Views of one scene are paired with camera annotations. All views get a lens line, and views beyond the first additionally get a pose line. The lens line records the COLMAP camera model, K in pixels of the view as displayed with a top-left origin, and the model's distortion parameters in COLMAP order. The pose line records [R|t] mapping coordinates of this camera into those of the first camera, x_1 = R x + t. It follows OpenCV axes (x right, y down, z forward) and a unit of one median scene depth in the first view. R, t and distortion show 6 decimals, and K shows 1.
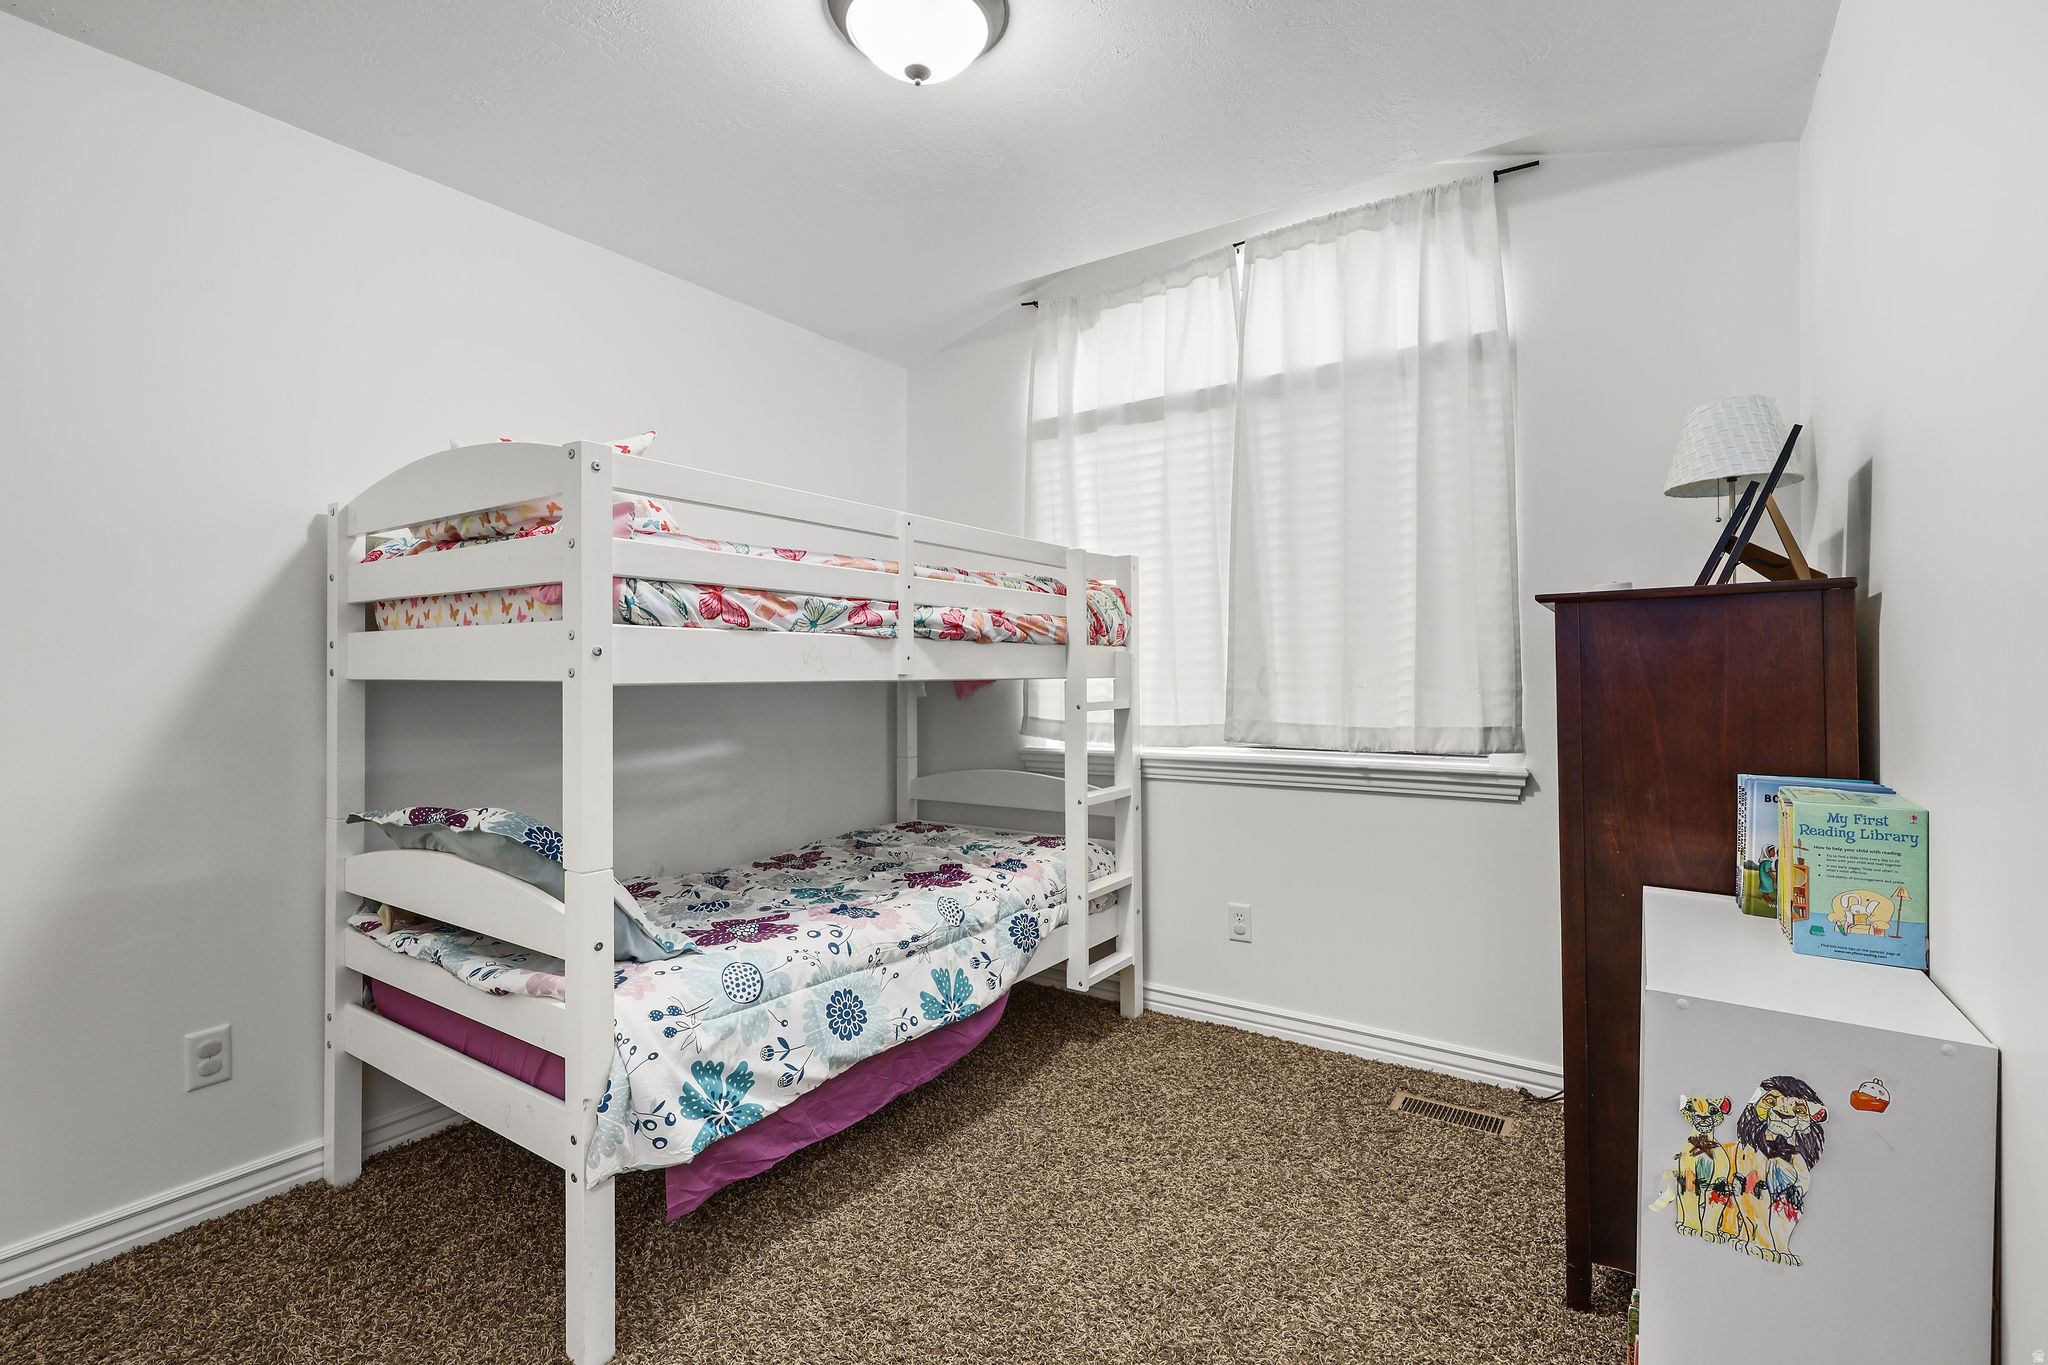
lens RADIAL K [[934.9, 0, 1026.9], [0, 934.9, 682.7], [0, 0, 1]] dist [0.007908, -0.000550]
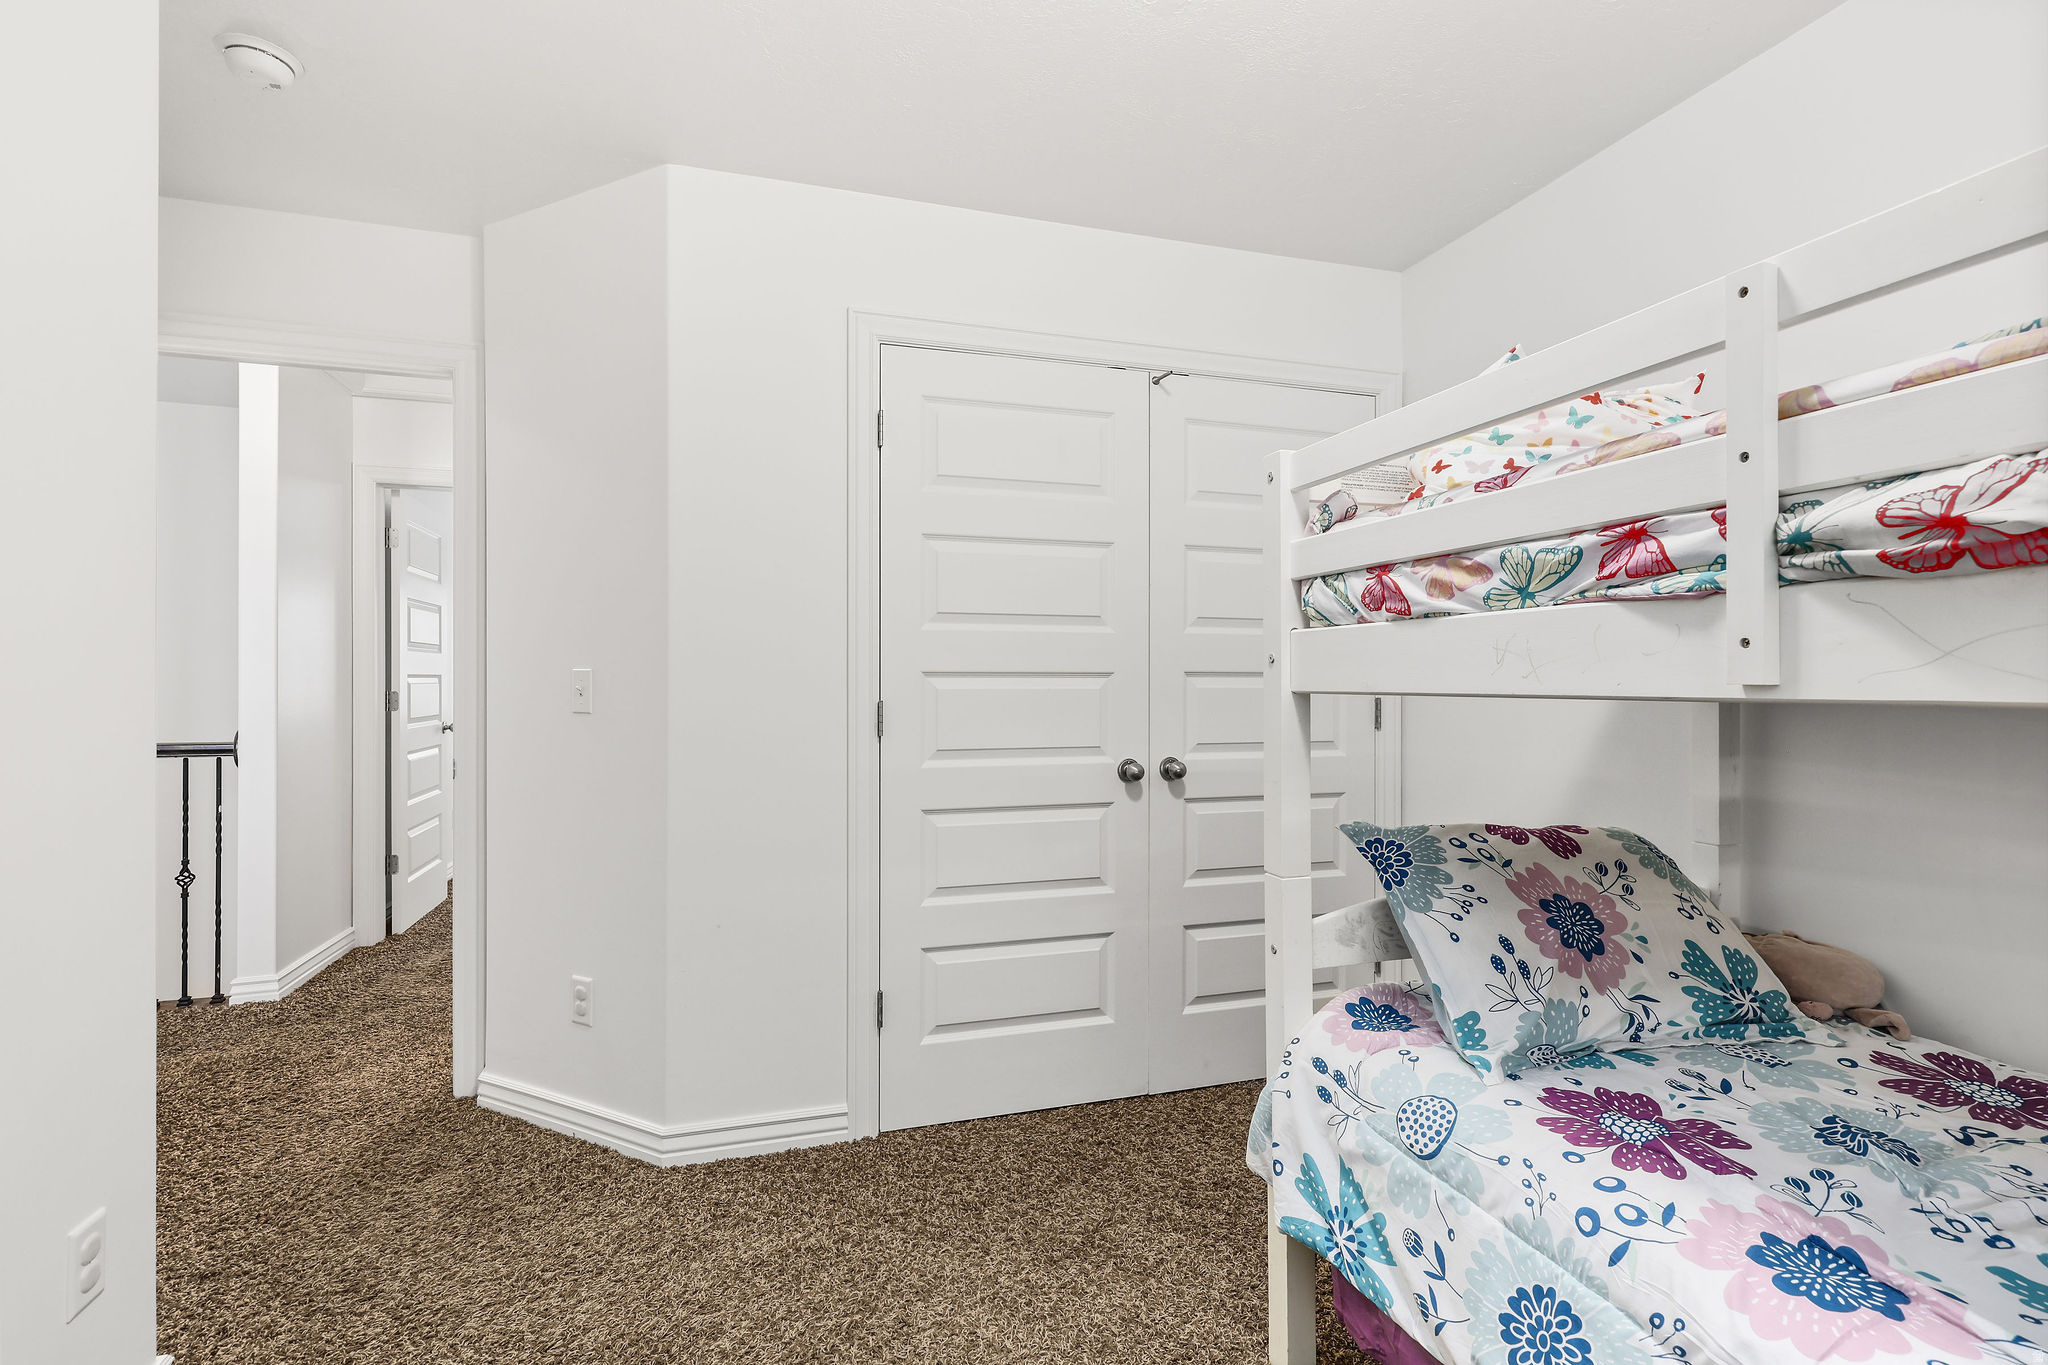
lens RADIAL K [[934.9, 0, 1017.7], [0, 934.9, 683.6], [0, 0, 1]] dist [0.007908, -0.000550]
pose [[-0.620586, 0.003953, -0.784128, 0.403891], [-0.008090, 0.999902, 0.011444, -0.012453], [0.784096, 0.013445, -0.620493, 1.118894]]
